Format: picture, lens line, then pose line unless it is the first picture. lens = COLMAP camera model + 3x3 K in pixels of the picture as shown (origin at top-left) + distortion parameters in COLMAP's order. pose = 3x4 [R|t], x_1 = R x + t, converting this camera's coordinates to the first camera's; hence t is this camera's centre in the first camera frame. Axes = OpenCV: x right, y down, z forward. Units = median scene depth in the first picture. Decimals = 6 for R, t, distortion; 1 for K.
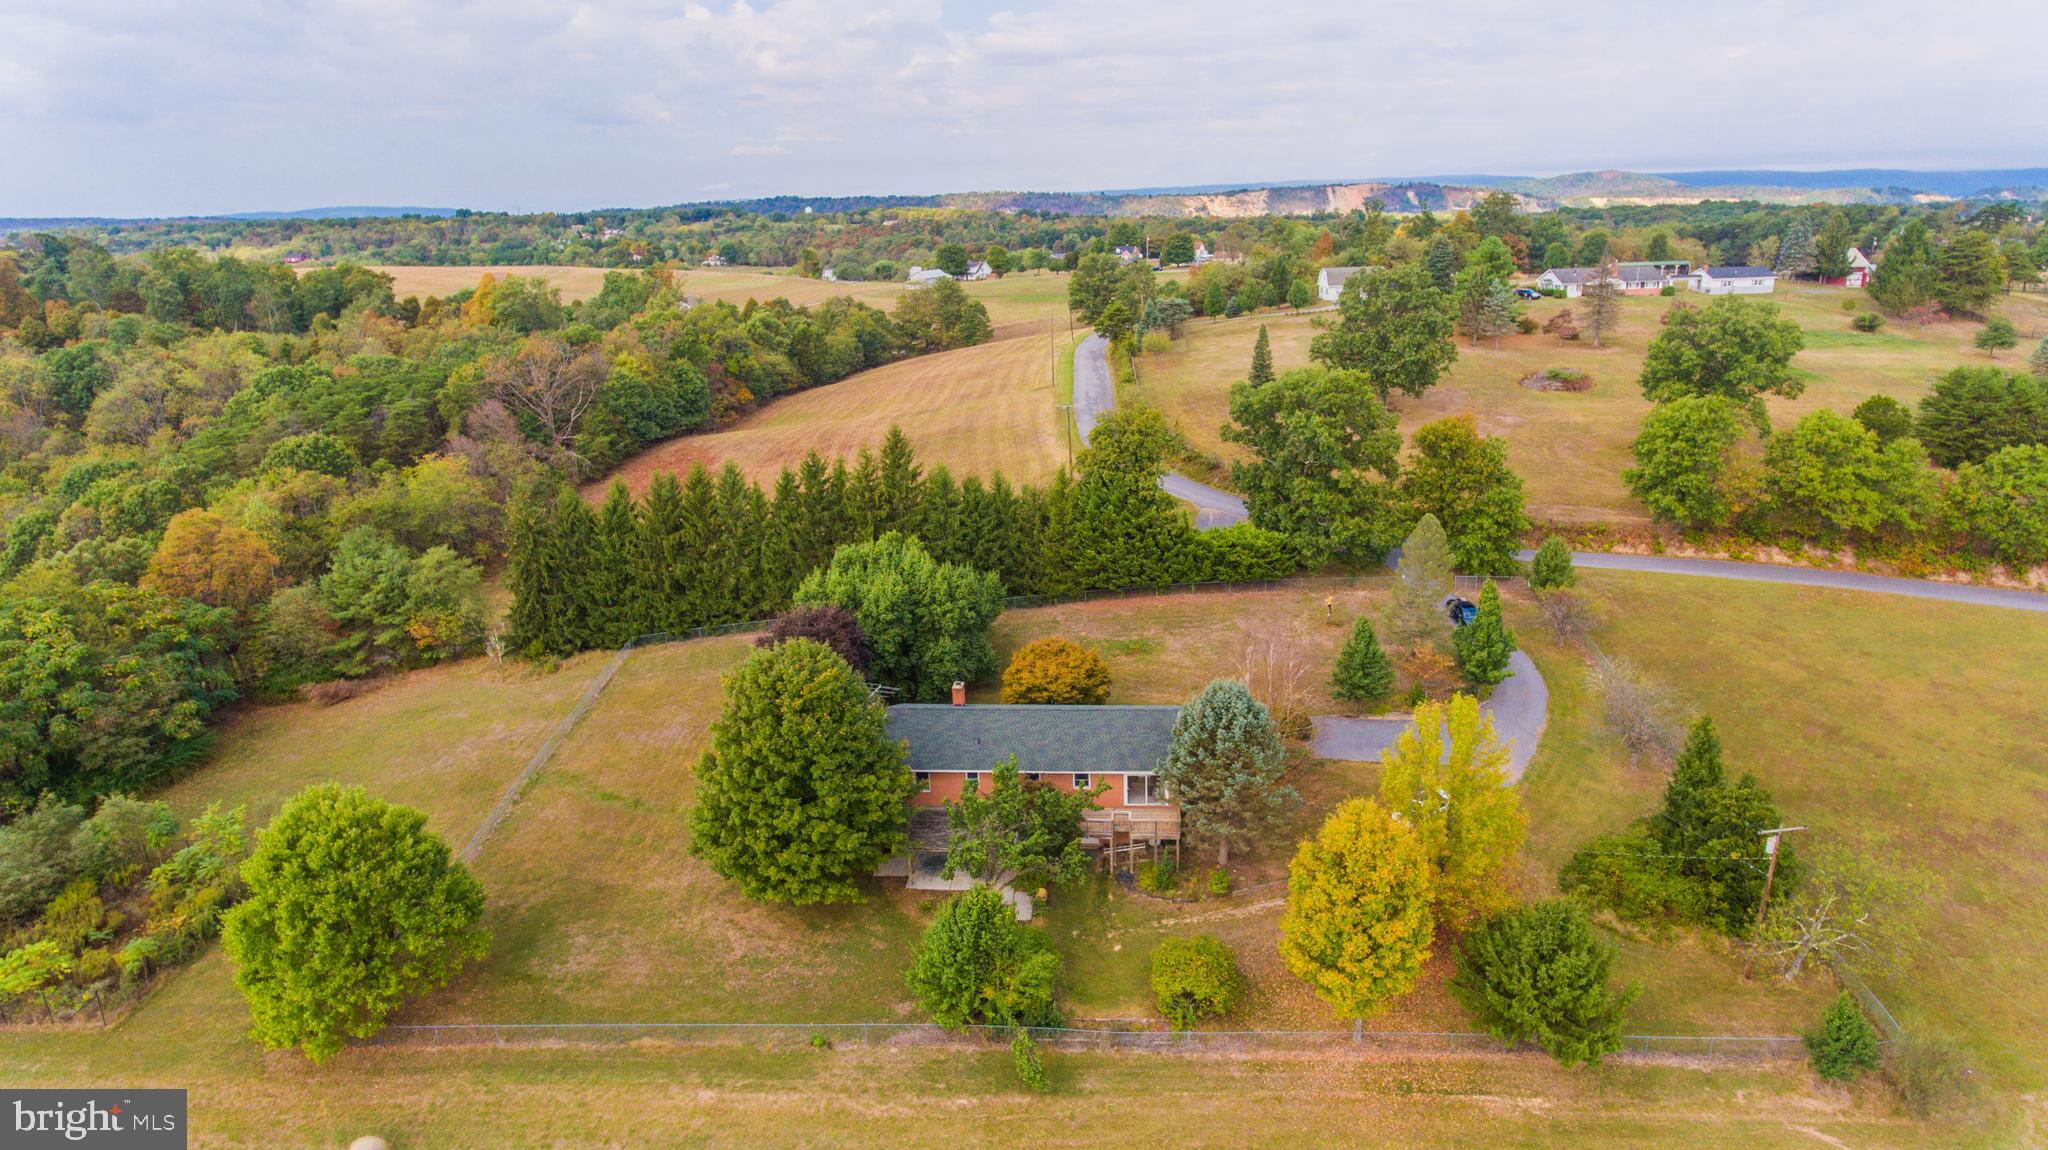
lens RADIAL K [[1230.3, 0, 1017.9], [0, 1230.3, 573.4], [0, 0, 1]] dist [-0.001750, 0.000752]
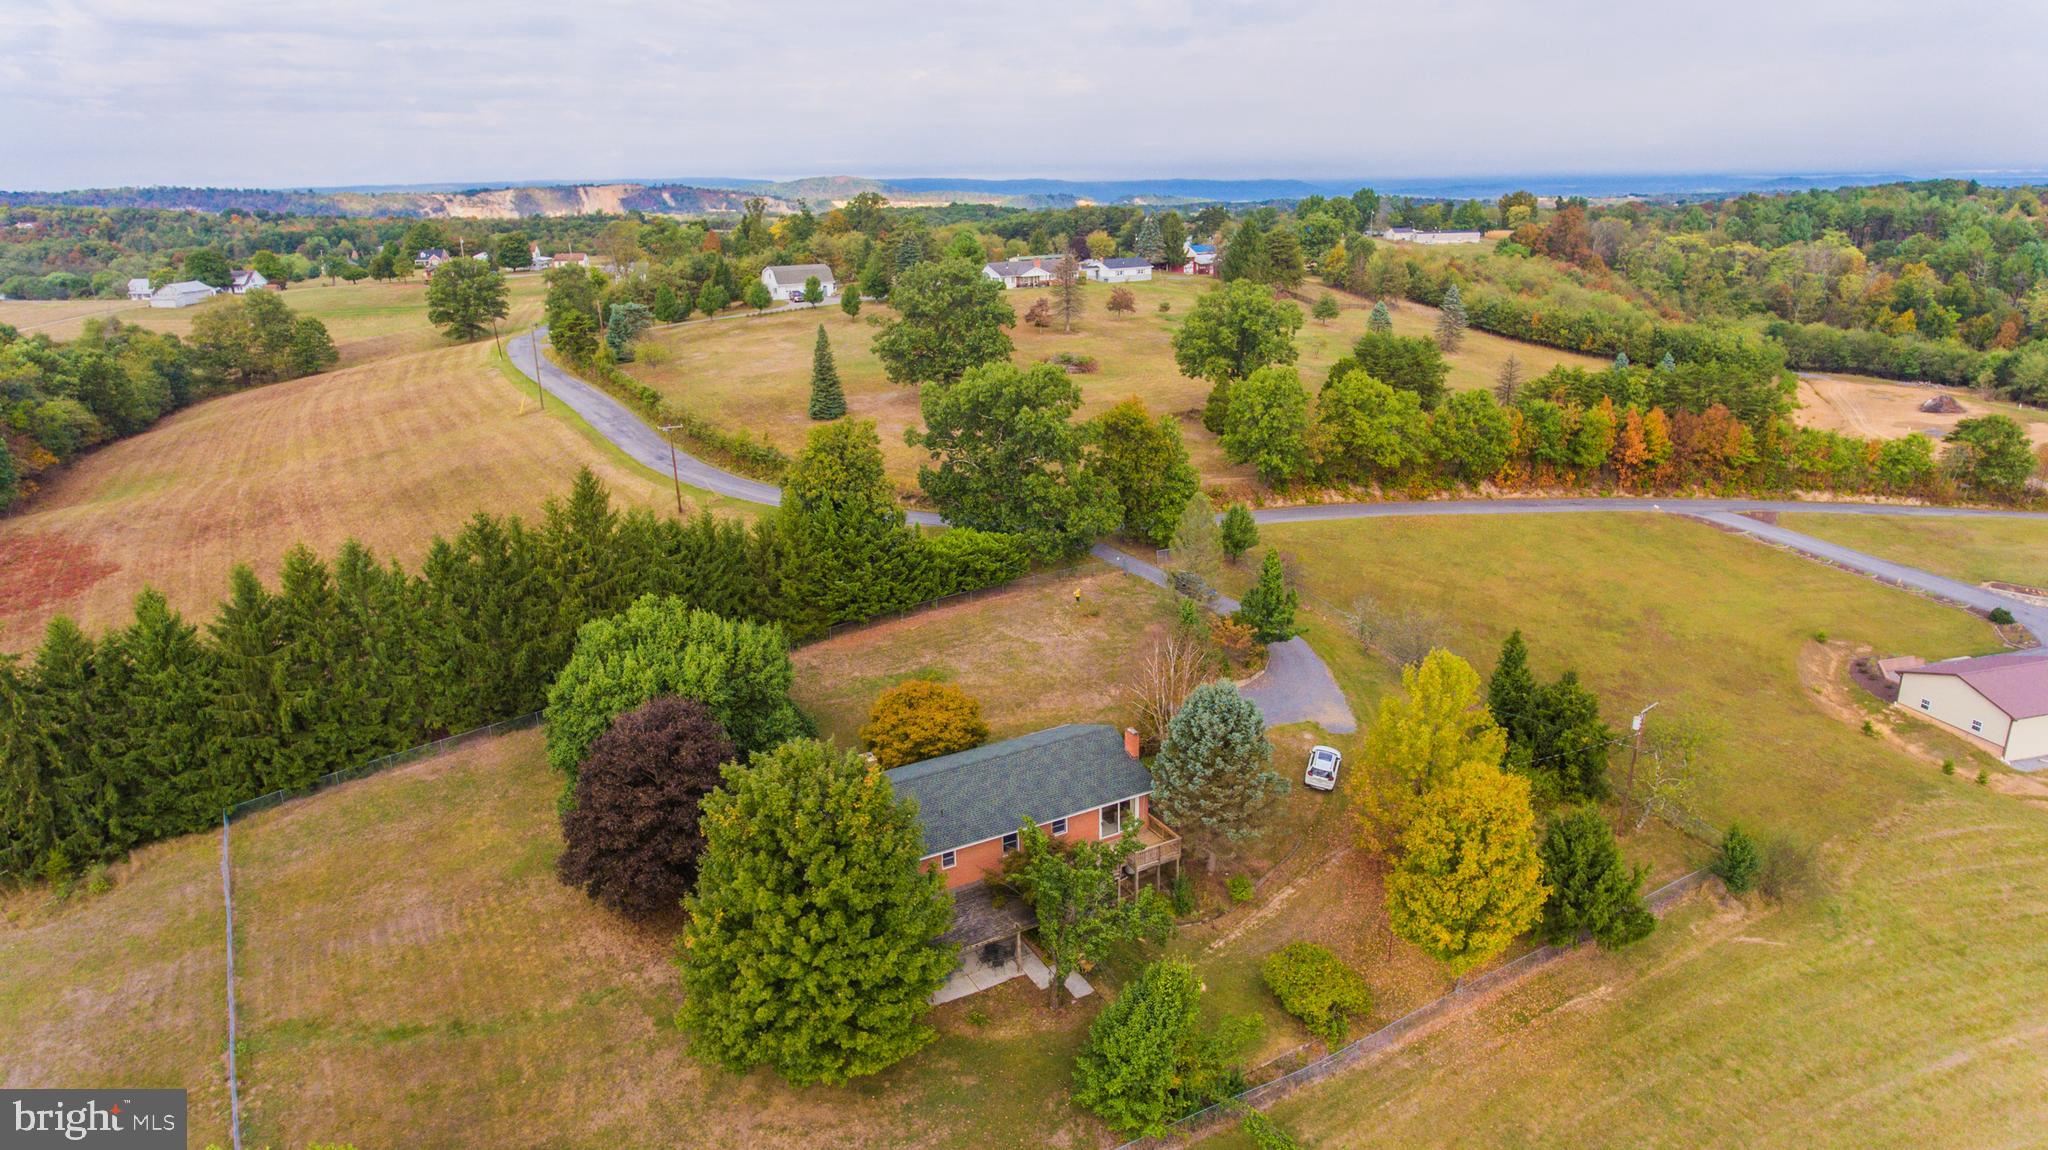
lens RADIAL K [[1230.3, 0, 1017.9], [0, 1230.3, 573.4], [0, 0, 1]] dist [-0.001750, 0.000752]
pose [[0.830035, -0.153461, 0.536182, -0.289116], [0.154365, 0.987054, 0.043541, -0.040062], [-0.535923, 0.046627, 0.842978, 0.162507]]
